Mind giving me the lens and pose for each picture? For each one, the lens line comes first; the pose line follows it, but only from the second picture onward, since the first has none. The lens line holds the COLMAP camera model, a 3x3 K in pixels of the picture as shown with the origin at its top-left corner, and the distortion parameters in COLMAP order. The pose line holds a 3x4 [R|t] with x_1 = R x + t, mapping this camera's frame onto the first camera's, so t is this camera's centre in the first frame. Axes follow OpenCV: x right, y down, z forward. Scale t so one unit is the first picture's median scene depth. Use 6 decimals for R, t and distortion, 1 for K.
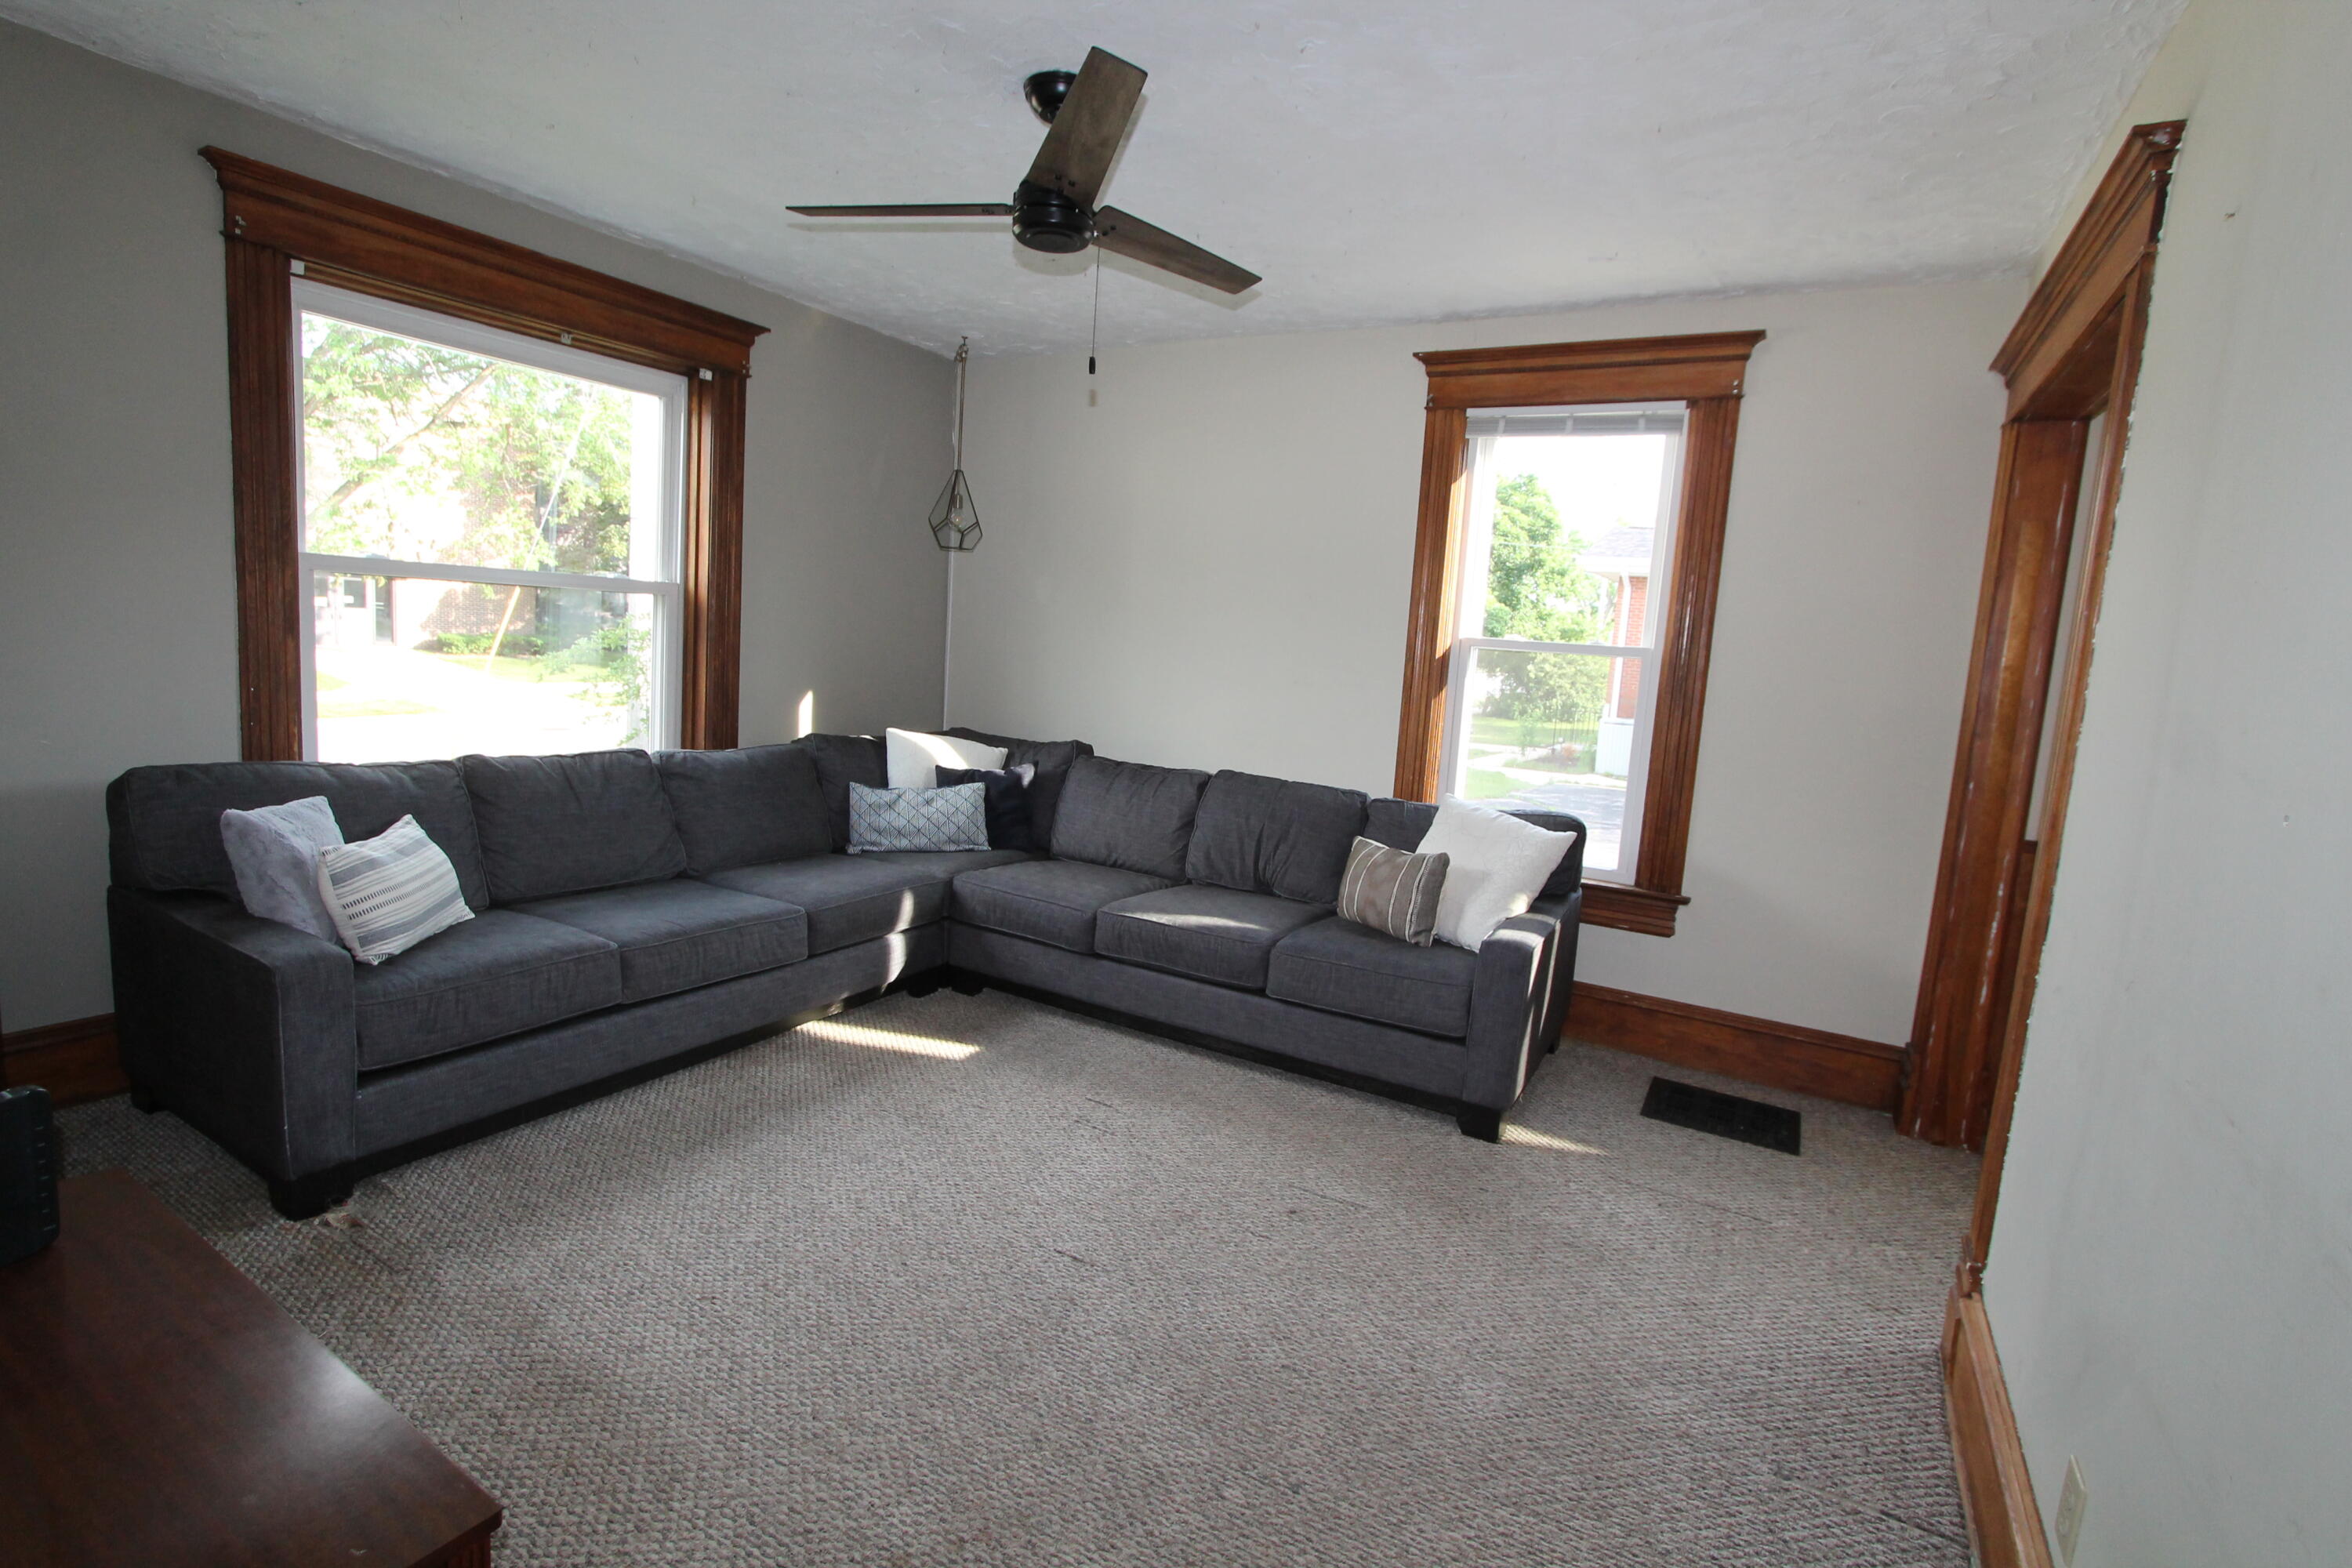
lens RADIAL K [[1093.3, 0, 1117.4], [0, 1093.3, 800.8], [0, 0, 1]] dist [-0.016521, -0.000439]
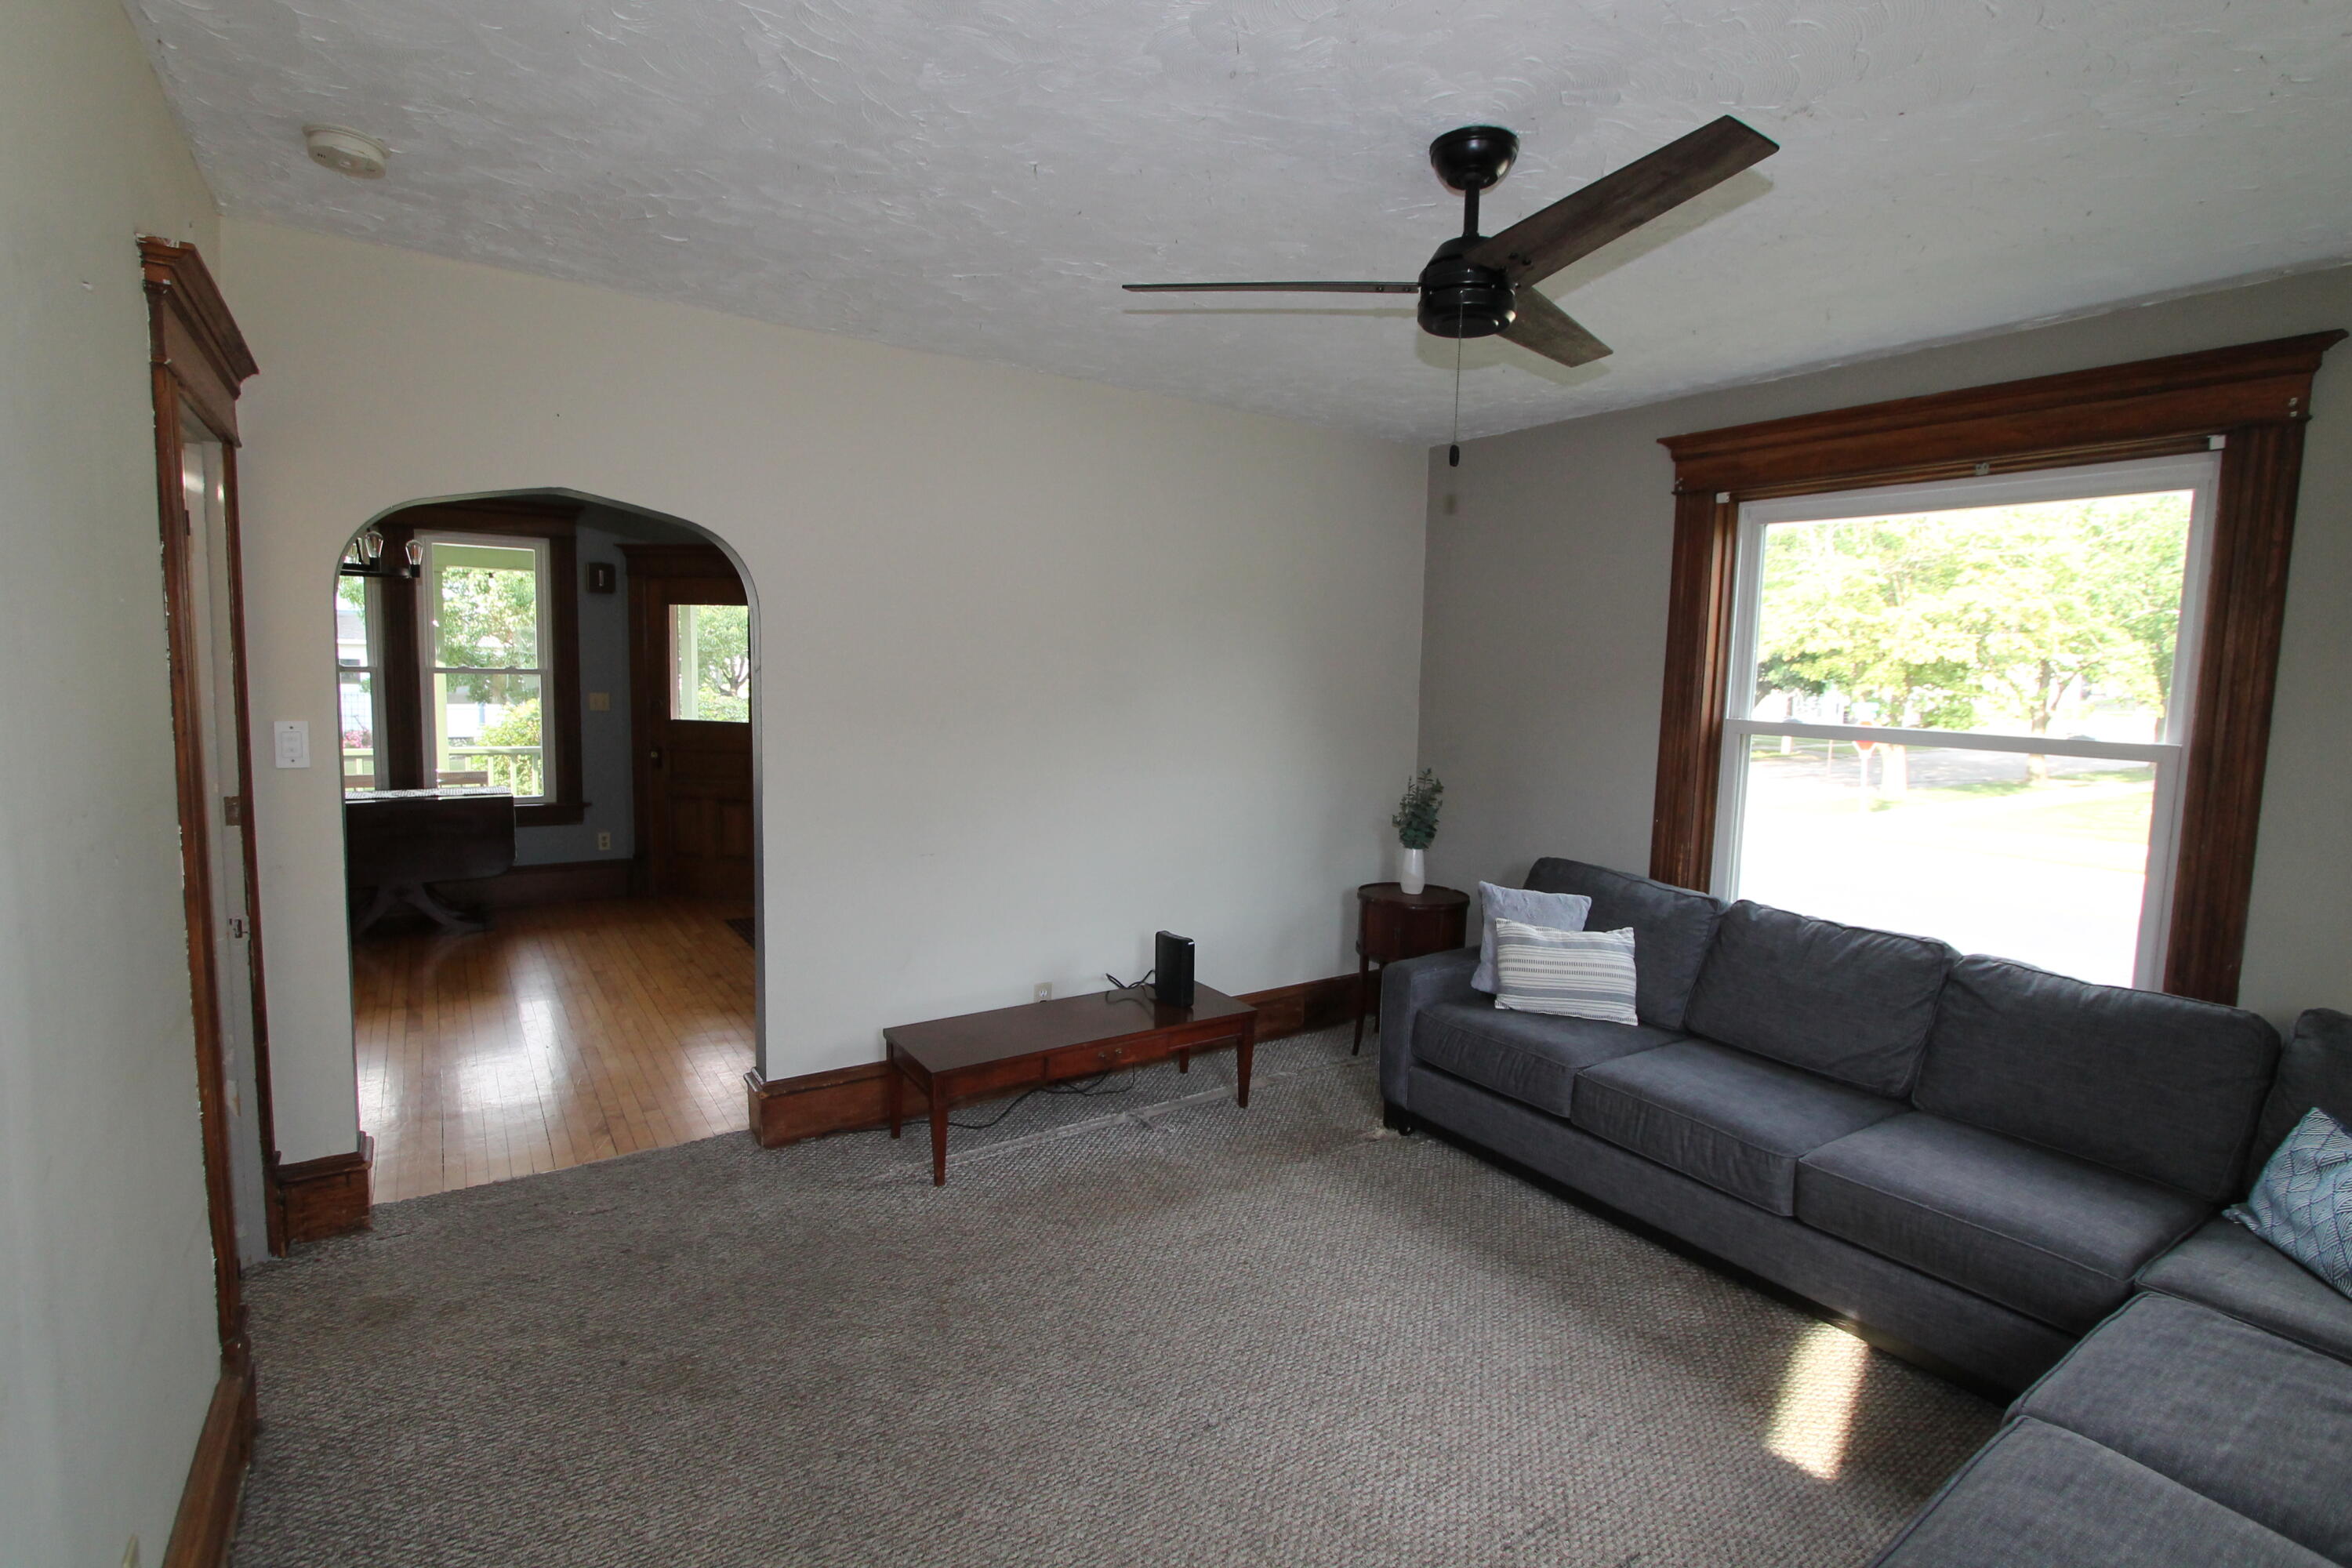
lens RADIAL K [[1093.3, 0, 1197.4], [0, 1093.3, 792.4], [0, 0, 1]] dist [-0.016521, -0.000439]
pose [[-0.382874, 0.024802, -0.923467, 0.638588], [-0.197449, 0.974342, 0.108032, -0.165008], [0.902453, 0.223700, -0.368154, 0.946115]]
